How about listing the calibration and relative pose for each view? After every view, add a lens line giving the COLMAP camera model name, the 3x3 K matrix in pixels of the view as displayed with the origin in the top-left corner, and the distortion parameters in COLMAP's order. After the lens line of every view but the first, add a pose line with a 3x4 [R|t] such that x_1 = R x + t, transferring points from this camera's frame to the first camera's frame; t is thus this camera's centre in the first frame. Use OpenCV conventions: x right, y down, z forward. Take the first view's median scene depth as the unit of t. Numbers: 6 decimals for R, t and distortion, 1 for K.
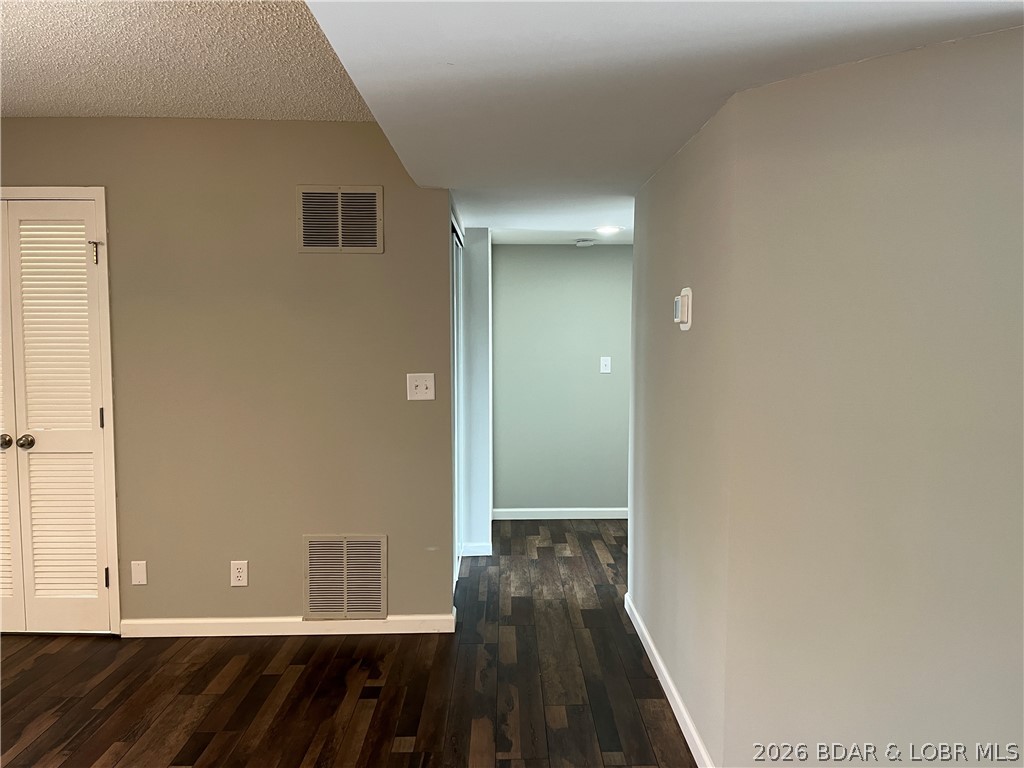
lens RADIAL K [[779.4, 0, 513.8], [0, 779.4, 385.5], [0, 0, 1]] dist [0.073390, -0.070434]
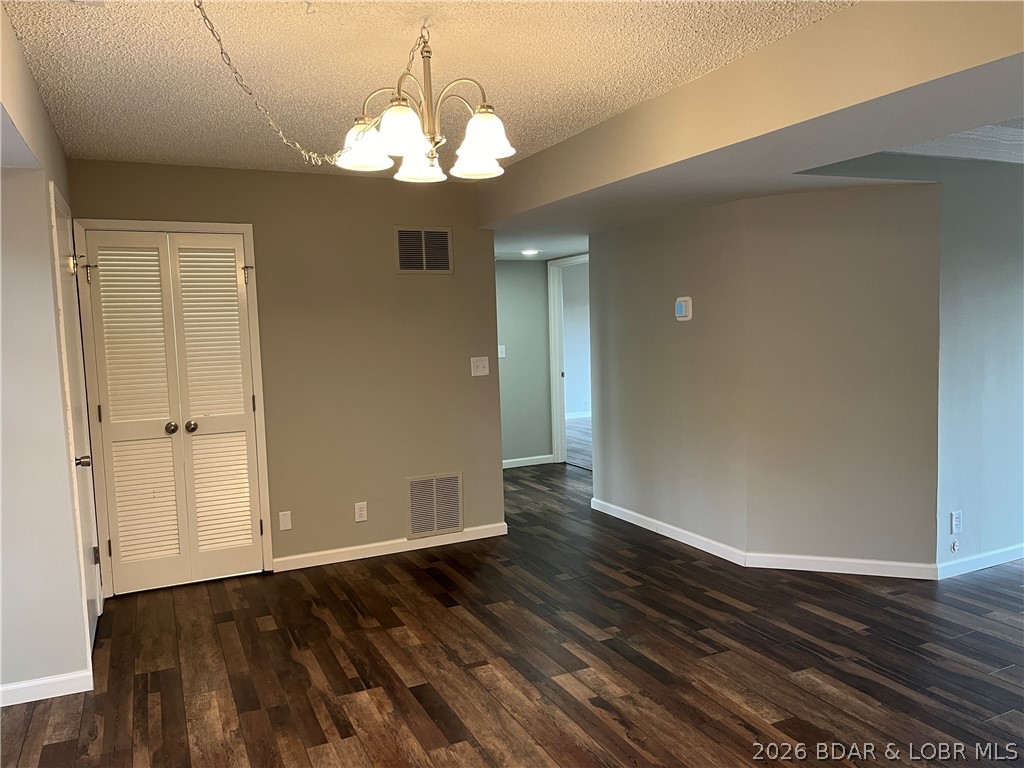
lens RADIAL K [[779.4, 0, 509.9], [0, 779.4, 383.6], [0, 0, 1]] dist [0.073390, -0.070434]
pose [[0.908336, -0.059917, 0.413927, -0.667156], [0.060364, 0.998104, 0.012014, 0.019070], [-0.413862, 0.014073, 0.910231, -0.332162]]
